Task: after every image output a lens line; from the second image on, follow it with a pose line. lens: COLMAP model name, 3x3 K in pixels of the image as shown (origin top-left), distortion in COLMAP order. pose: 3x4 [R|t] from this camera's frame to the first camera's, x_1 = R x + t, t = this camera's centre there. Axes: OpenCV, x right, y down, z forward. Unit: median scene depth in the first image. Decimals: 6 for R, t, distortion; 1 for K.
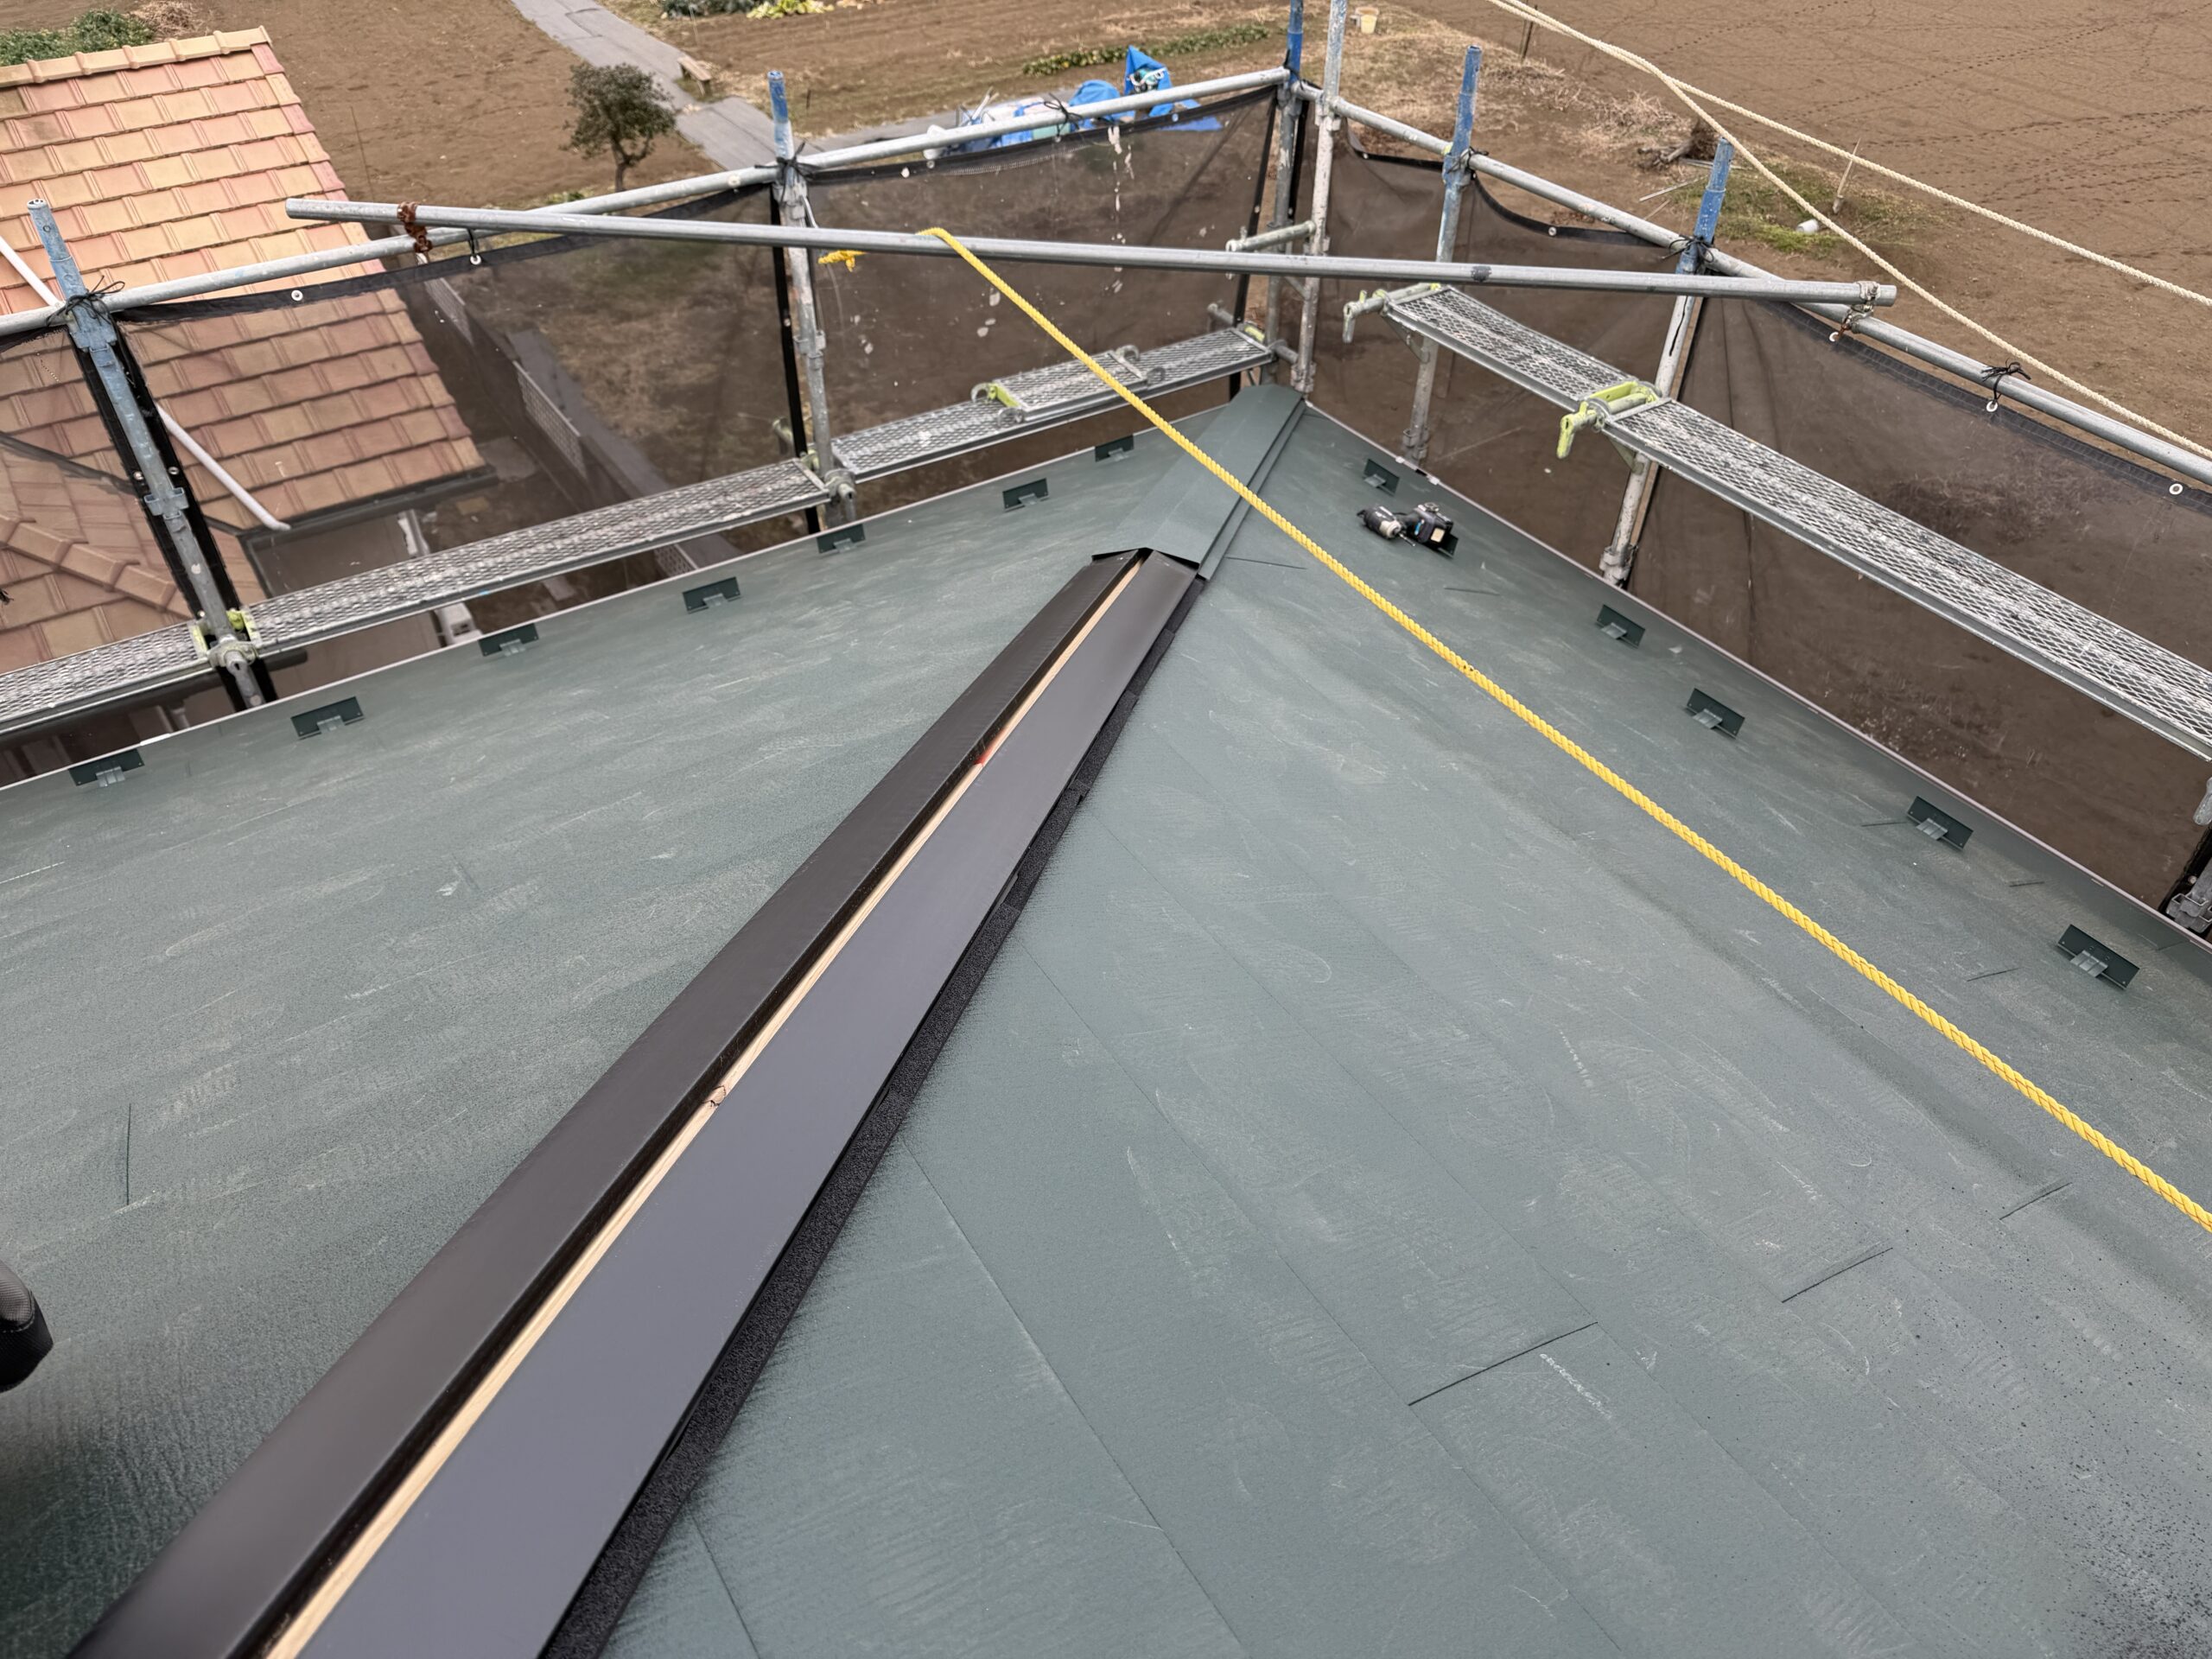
lens RADIAL K [[1588.3, 0, 1125.2], [0, 1588.3, 838.2], [0, 0, 1]] dist [0.023867, -0.032505]
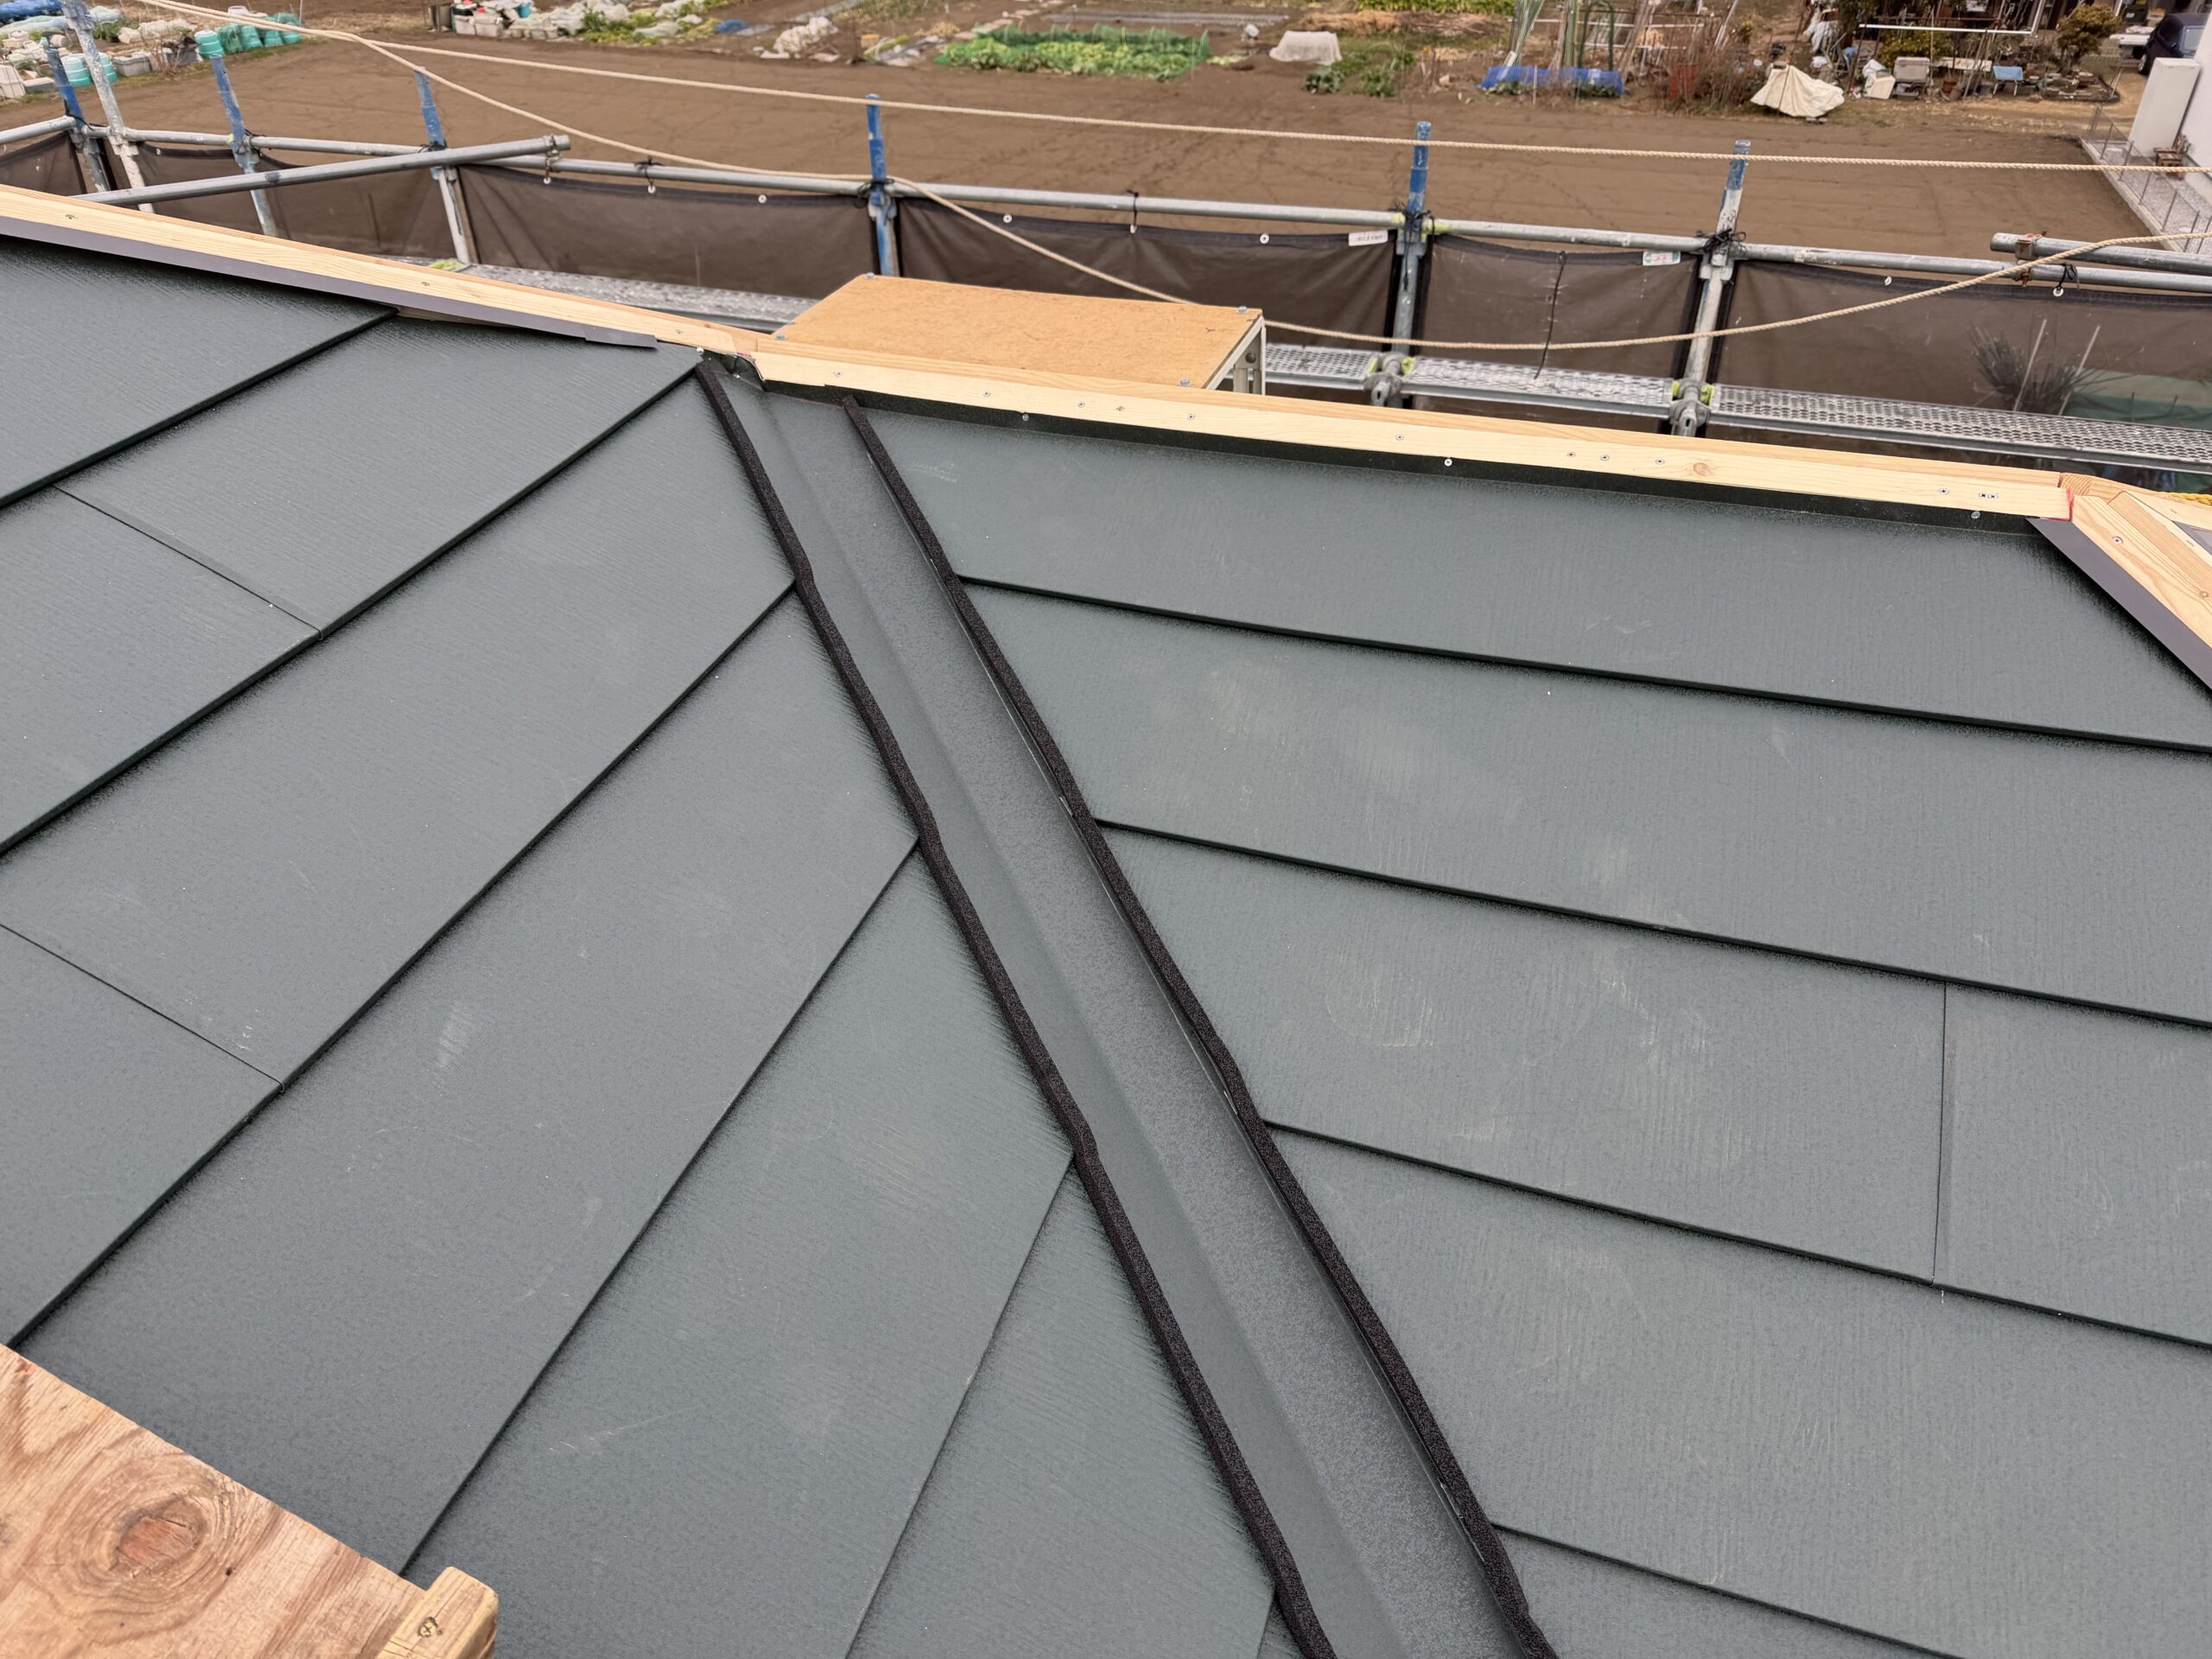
lens RADIAL K [[1588.3, 0, 1109.9], [0, 1588.3, 819.7], [0, 0, 1]] dist [0.023867, -0.032505]
pose [[0.797062, -0.364095, 0.481795, -0.048010], [0.417871, 0.908494, -0.004755, 0.344063], [-0.435977, 0.205119, 0.876271, -0.300474]]
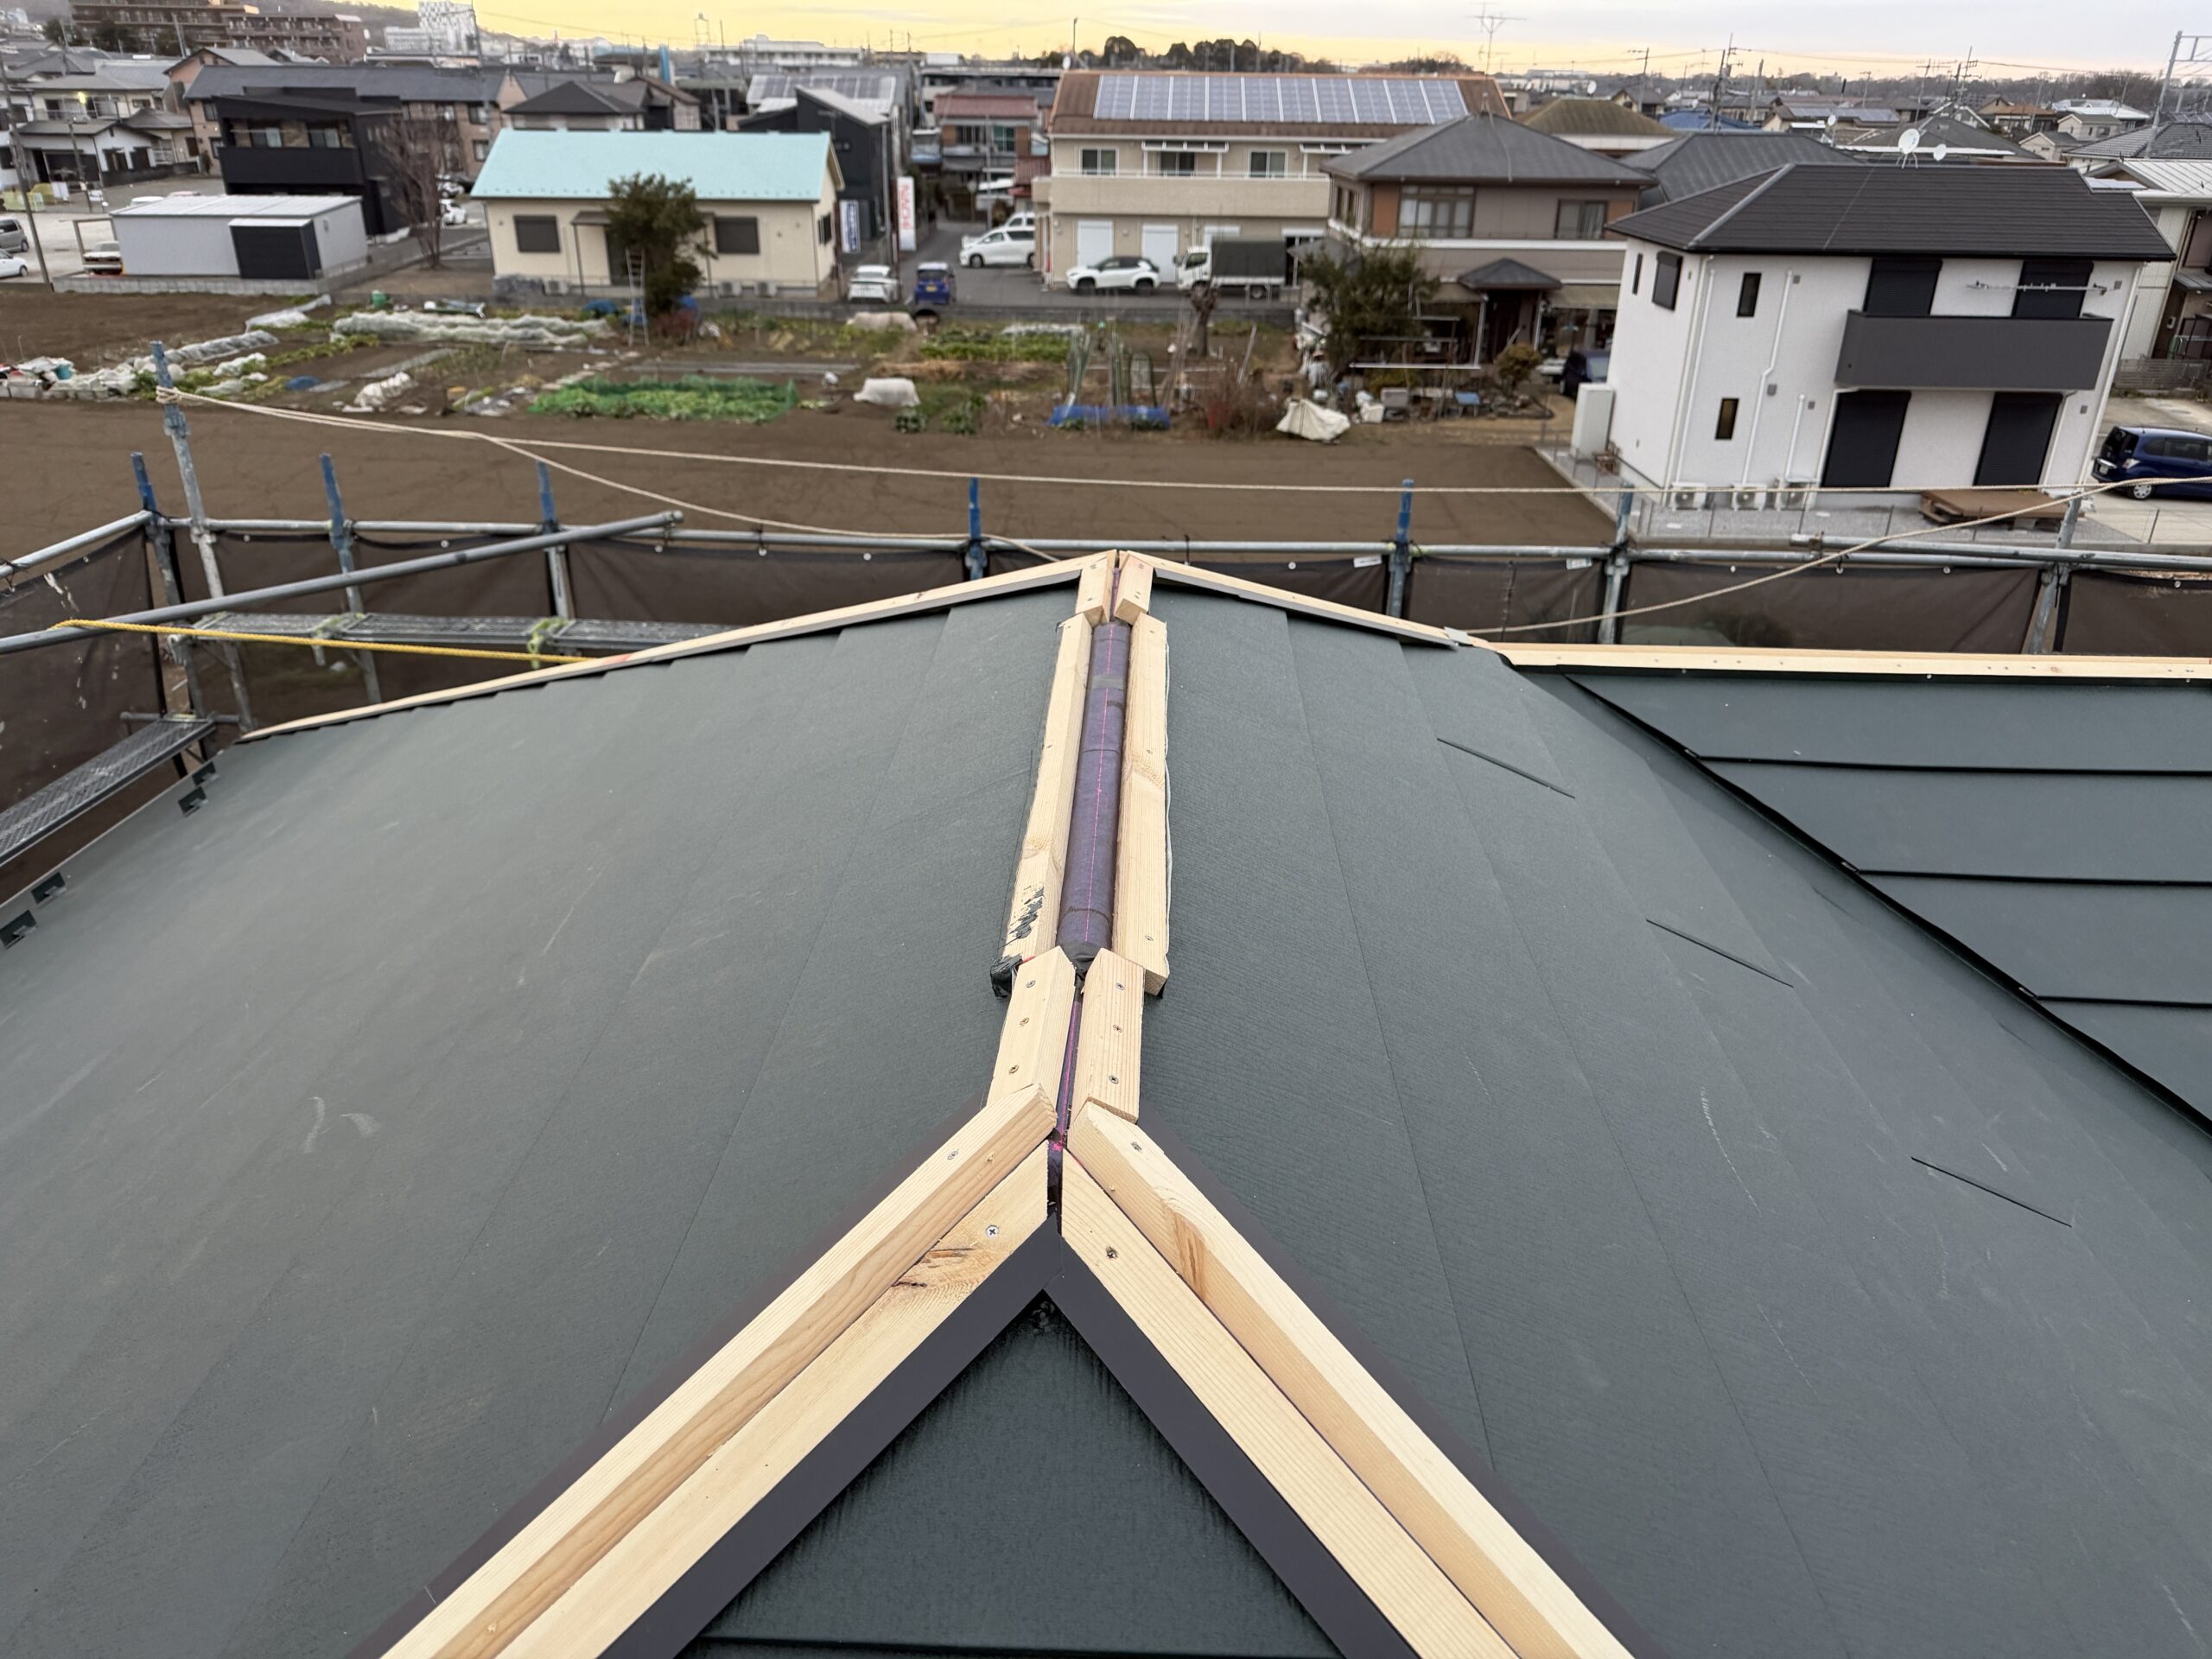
lens RADIAL K [[1588.3, 0, 1114.3], [0, 1588.3, 845.2], [0, 0, 1]] dist [0.023867, -0.032505]
pose [[0.591524, -0.347118, 0.727742, -0.478892], [0.530290, 0.847391, -0.026842, 0.200042], [-0.607365, 0.401792, 0.685326, -0.257016]]
